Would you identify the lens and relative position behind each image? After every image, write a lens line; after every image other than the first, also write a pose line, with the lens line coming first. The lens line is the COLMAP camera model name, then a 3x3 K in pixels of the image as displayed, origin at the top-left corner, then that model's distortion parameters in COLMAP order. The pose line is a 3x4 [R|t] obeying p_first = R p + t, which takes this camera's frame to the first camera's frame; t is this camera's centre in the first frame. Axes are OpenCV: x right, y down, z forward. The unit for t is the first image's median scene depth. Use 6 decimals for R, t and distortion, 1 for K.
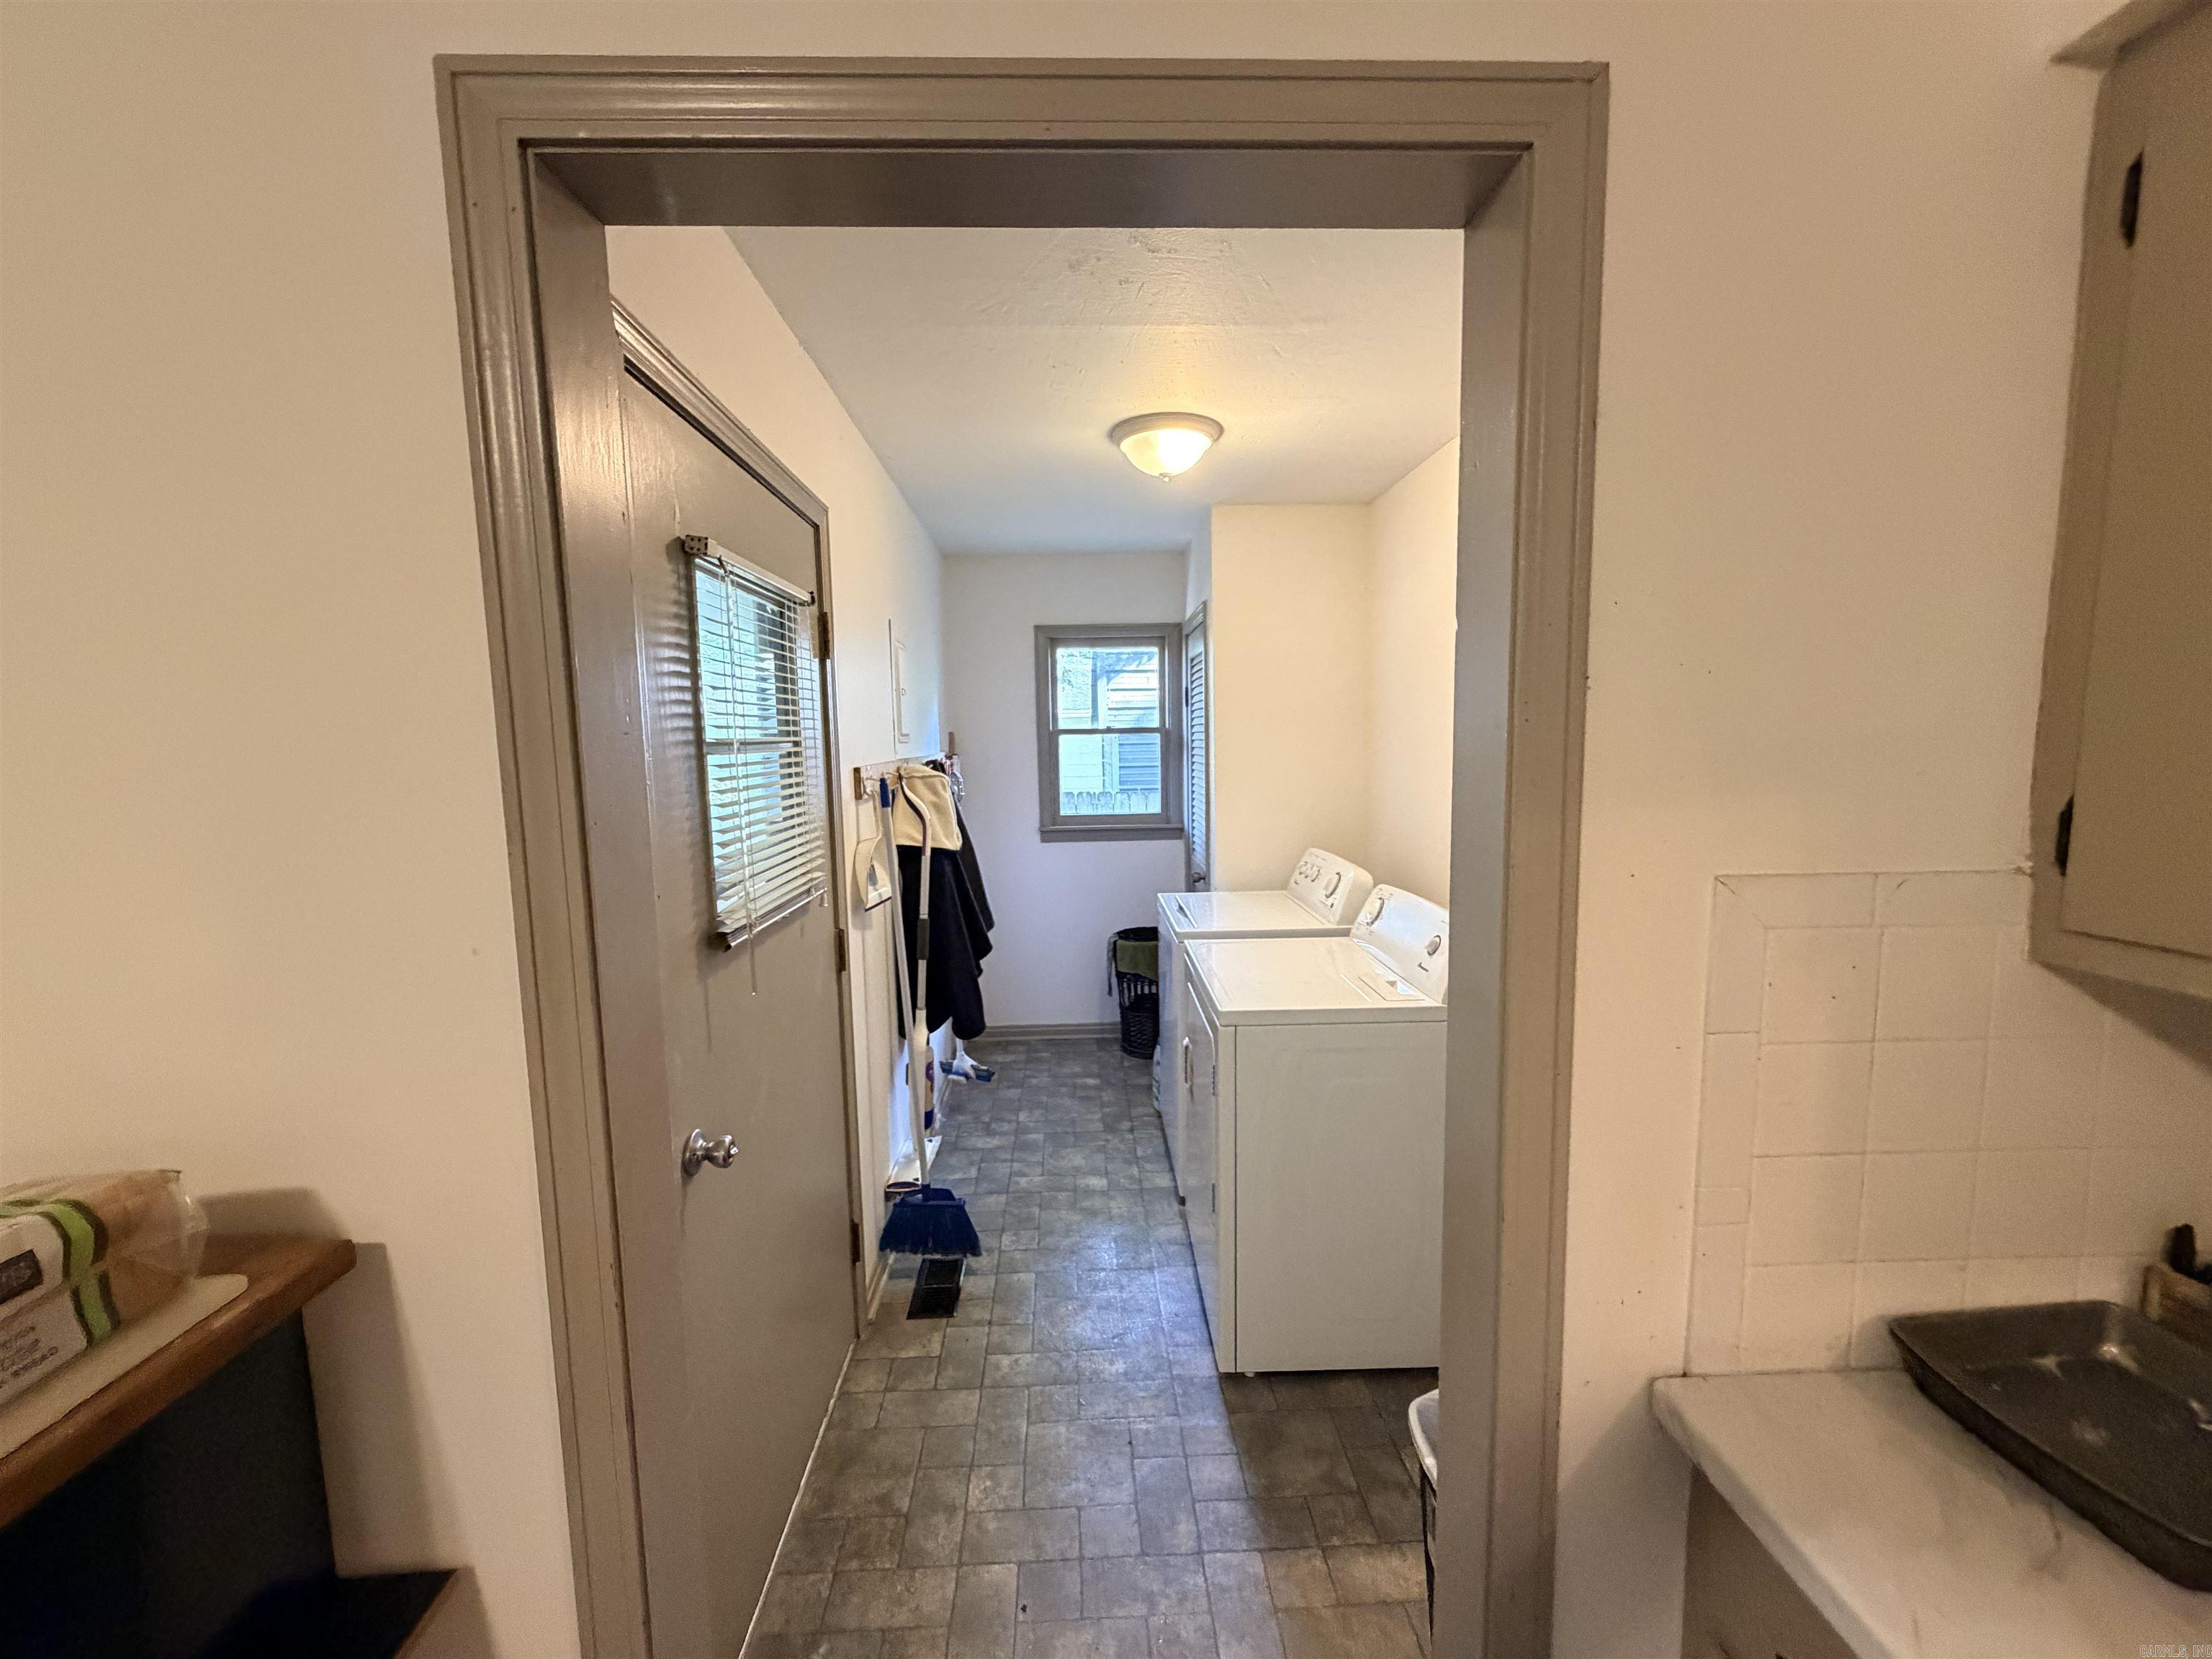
lens RADIAL K [[884.9, 0, 1106.8], [0, 884.9, 827.3], [0, 0, 1]] dist [0.002660, -0.000833]
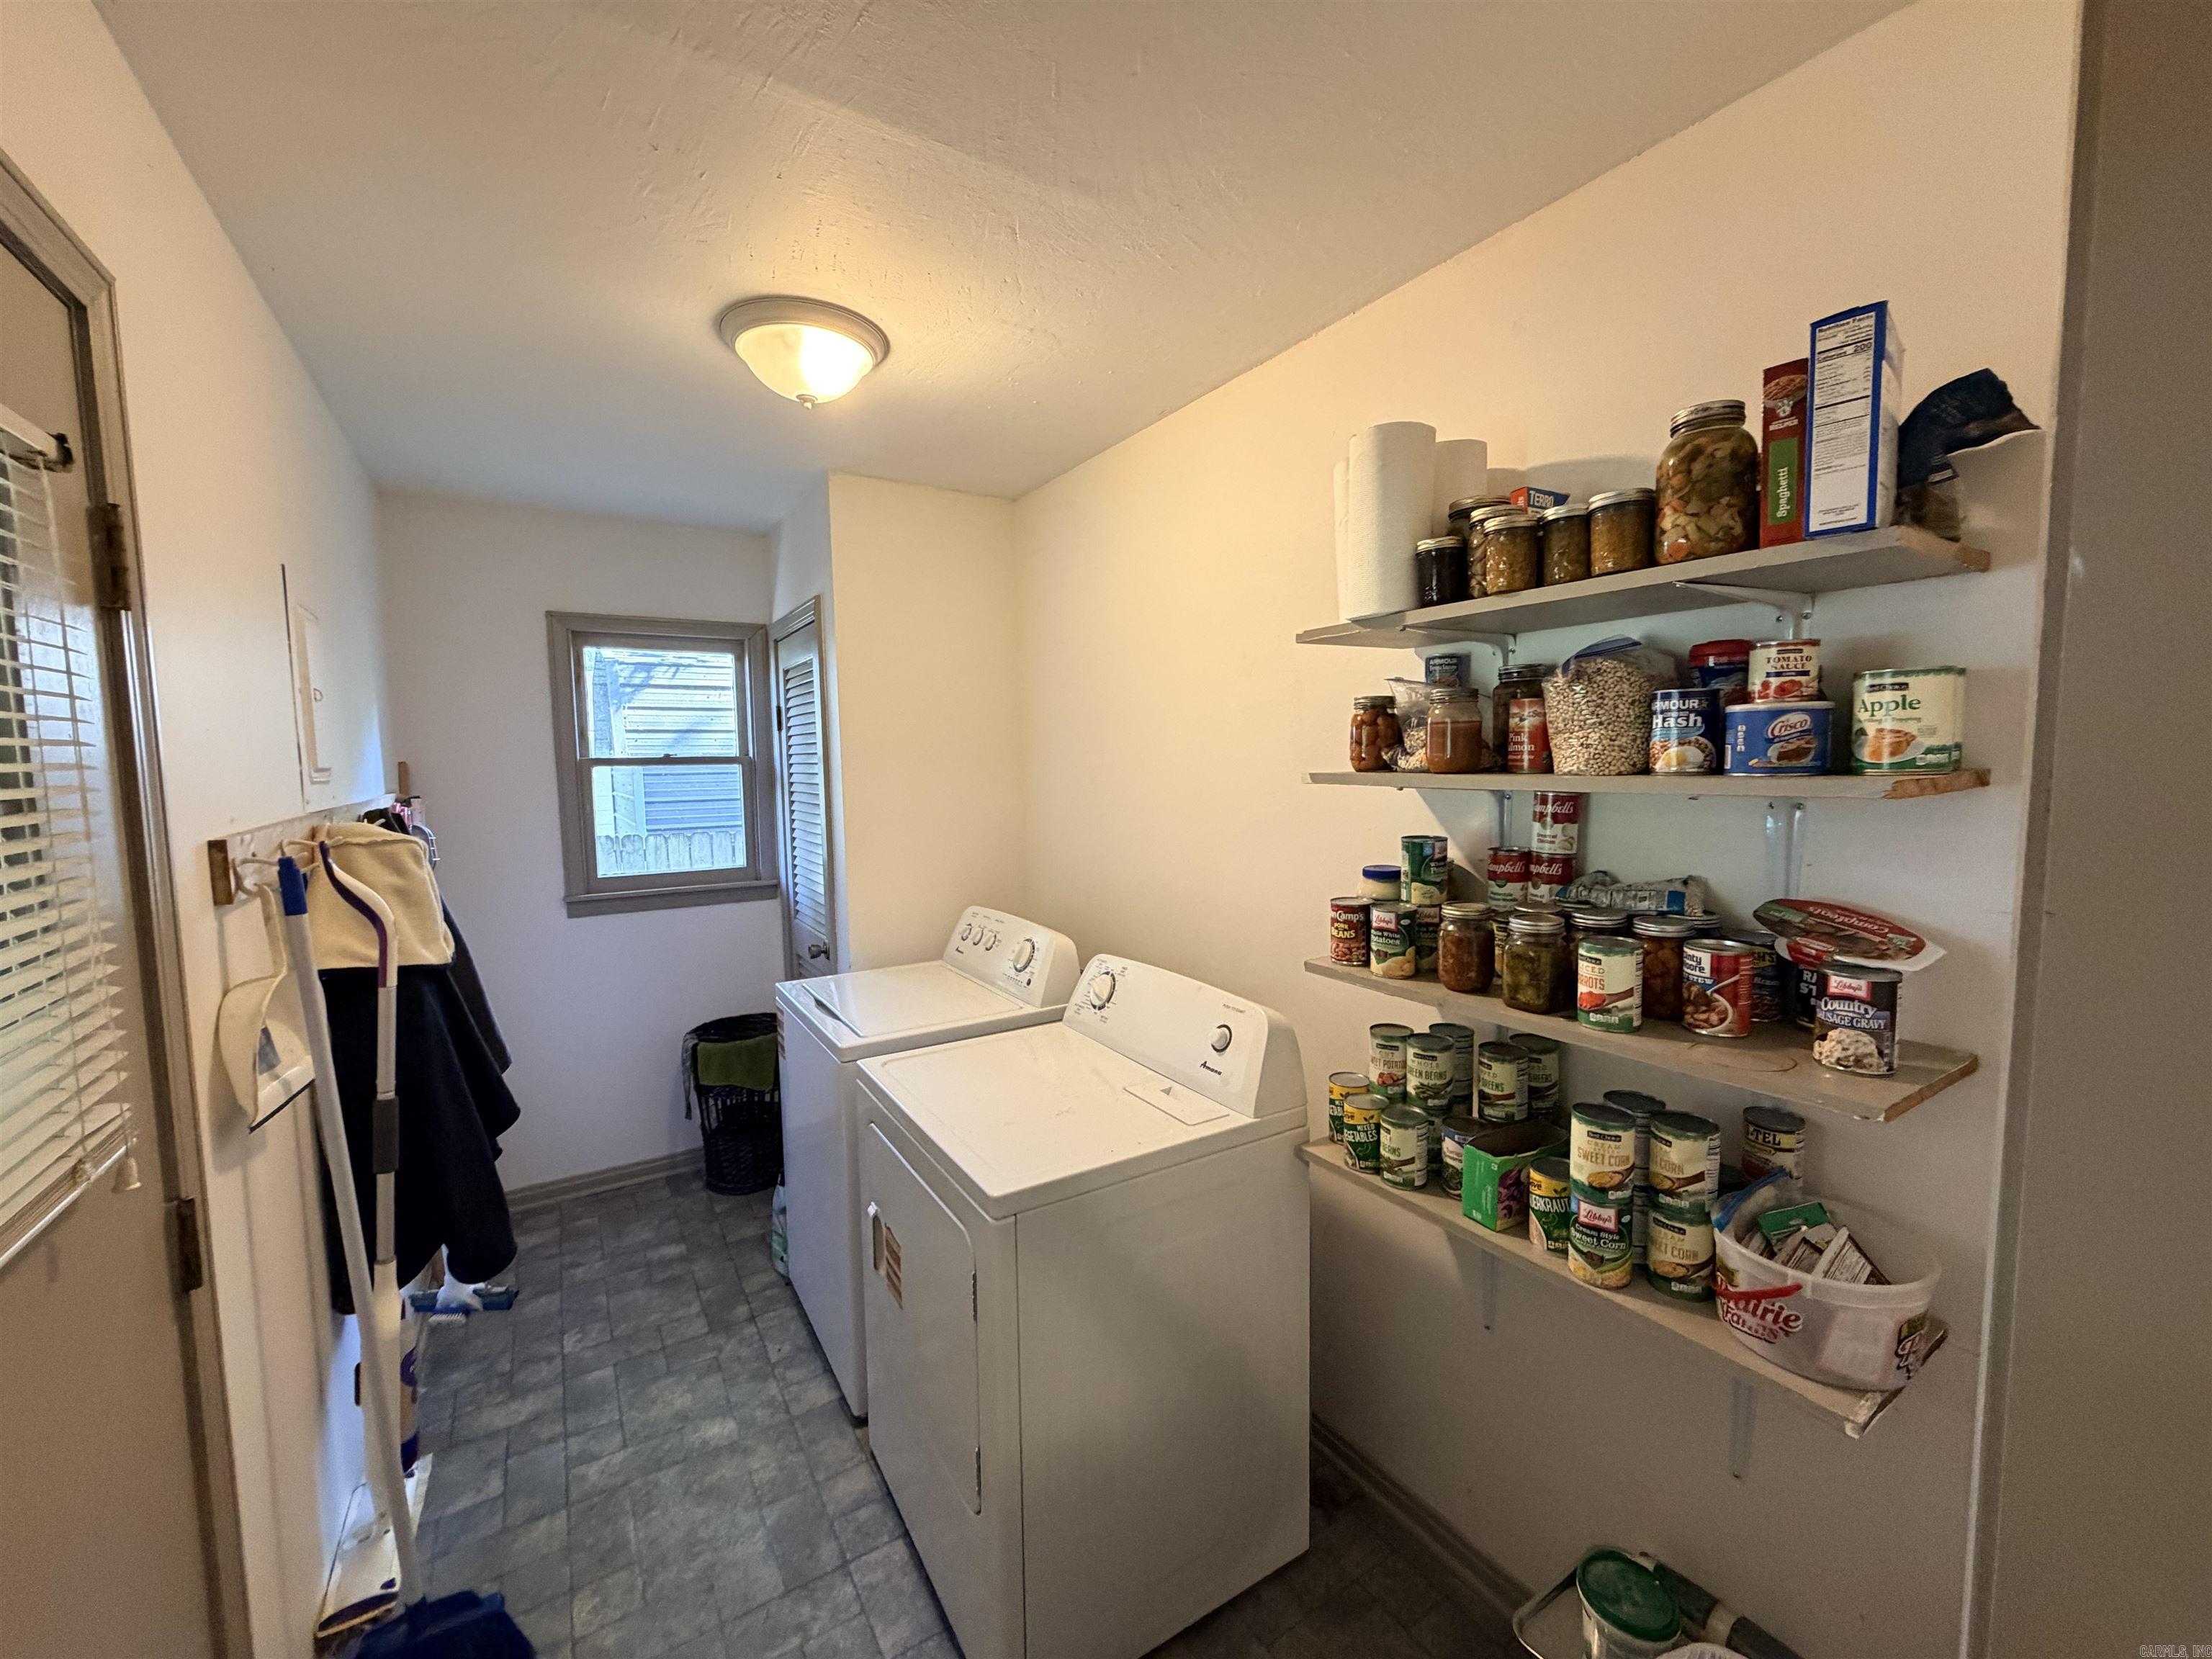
lens RADIAL K [[884.9, 0, 1102.3], [0, 884.9, 831.0], [0, 0, 1]] dist [0.002660, -0.000833]
pose [[0.868040, -0.035644, 0.495213, -0.071755], [0.048722, 0.998721, -0.013518, -0.030730], [-0.494098, 0.035862, 0.868667, 0.237876]]
